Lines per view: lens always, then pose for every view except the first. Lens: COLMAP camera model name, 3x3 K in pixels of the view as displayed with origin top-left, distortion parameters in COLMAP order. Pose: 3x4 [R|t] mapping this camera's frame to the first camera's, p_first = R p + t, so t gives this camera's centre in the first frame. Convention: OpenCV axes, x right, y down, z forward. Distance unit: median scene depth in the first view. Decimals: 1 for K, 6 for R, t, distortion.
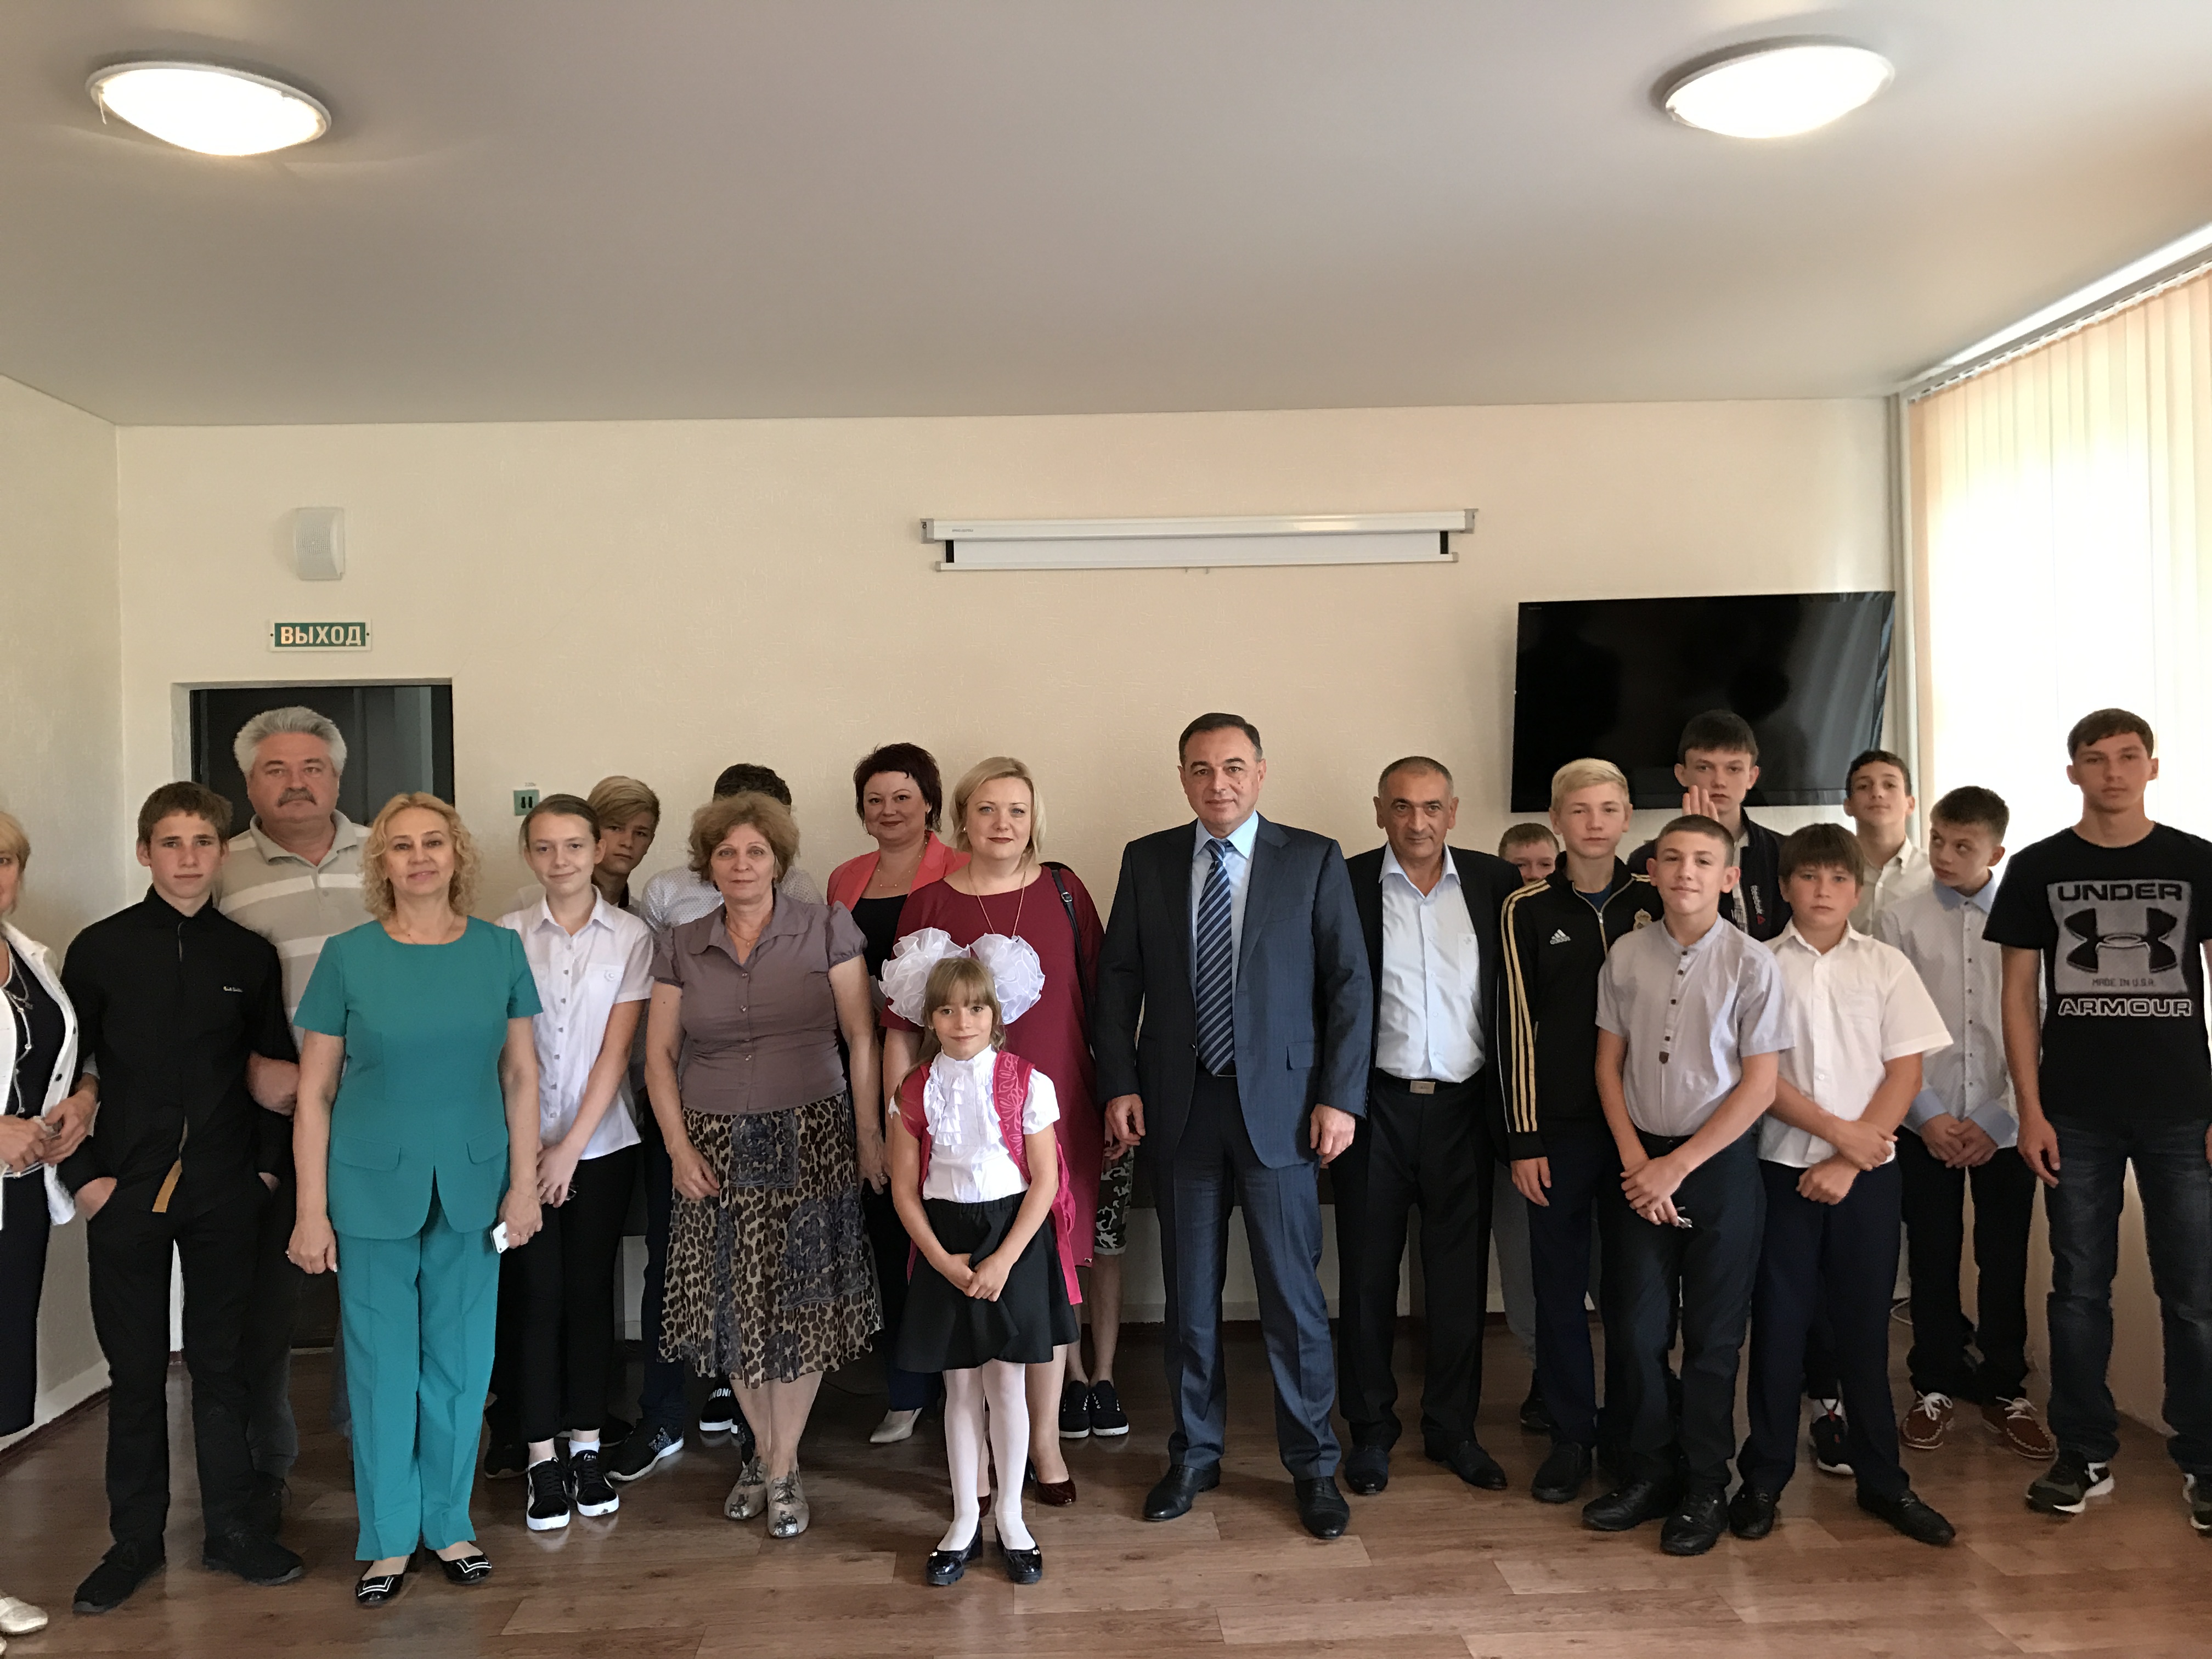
lens RADIAL K [[1797.8, 0, 1106.0], [0, 1797.8, 829.5], [0, 0, 1]] dist [0.001921, 0.001583]
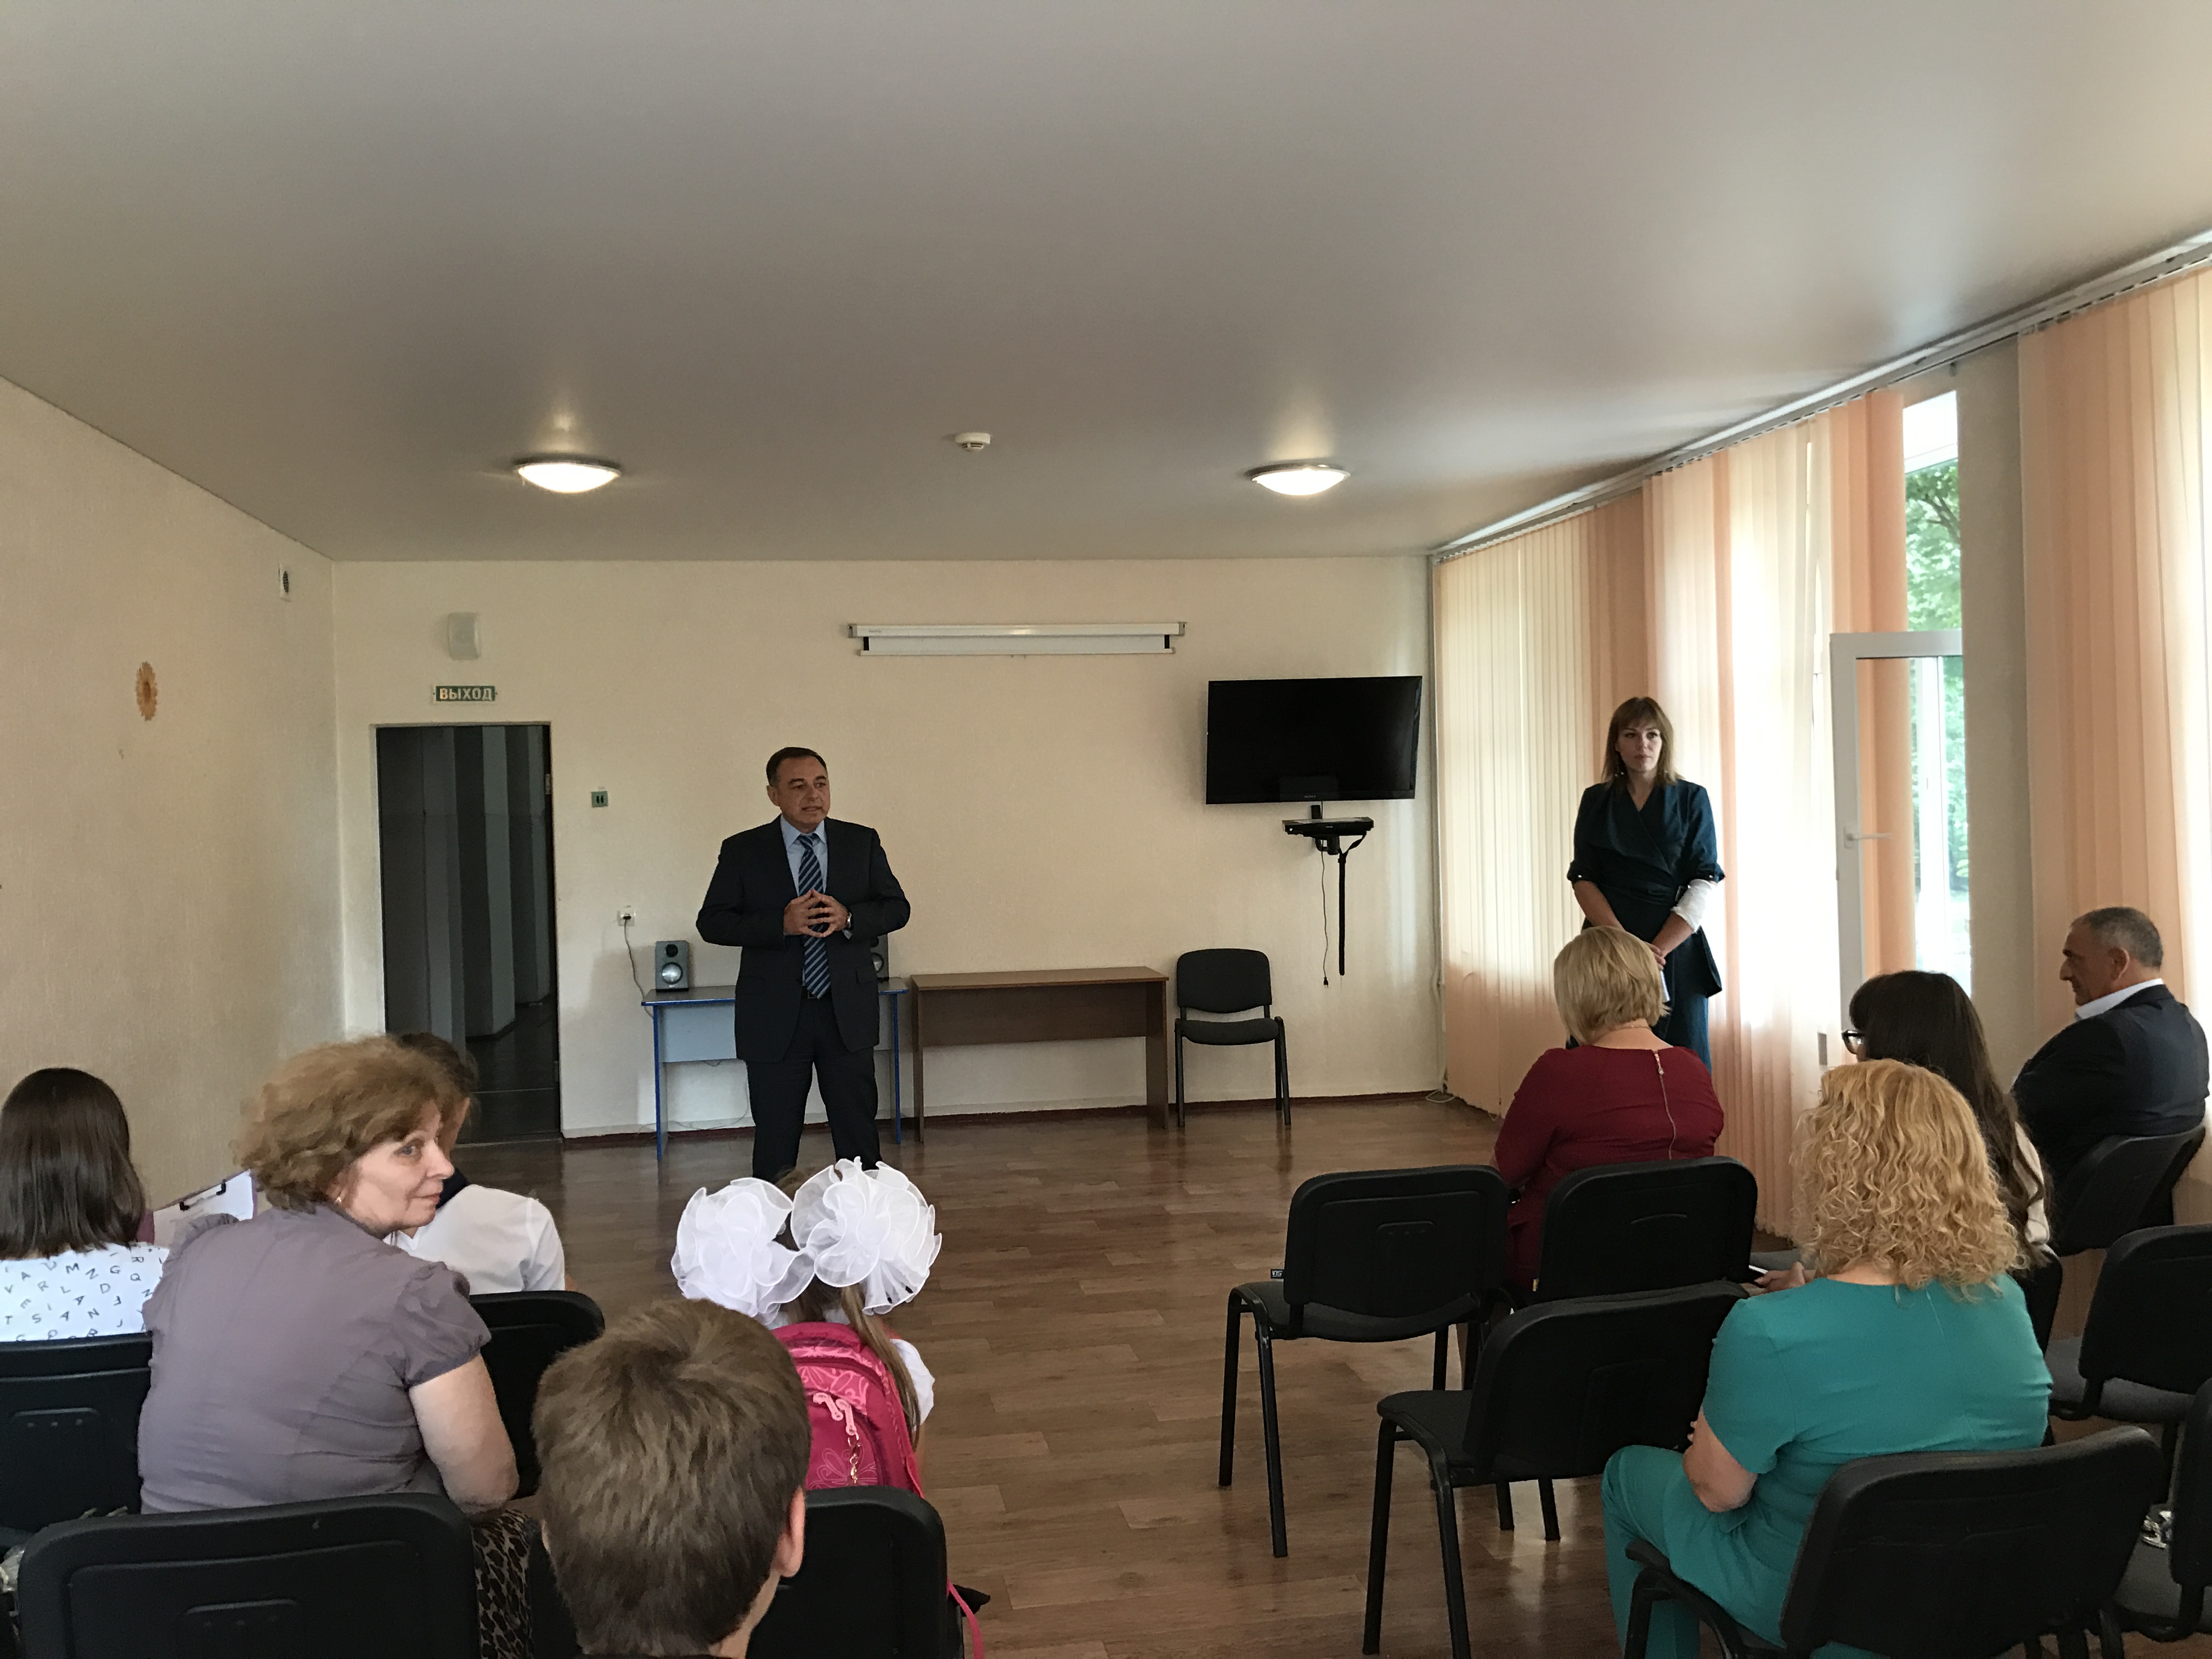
lens RADIAL K [[1797.8, 0, 1106.0], [0, 1797.8, 829.5], [0, 0, 1]] dist [0.001921, 0.001583]
pose [[0.991966, -0.004771, 0.126414, -0.079082], [0.002916, 0.999885, 0.014858, -0.010669], [-0.126471, -0.014370, 0.991866, -0.645971]]
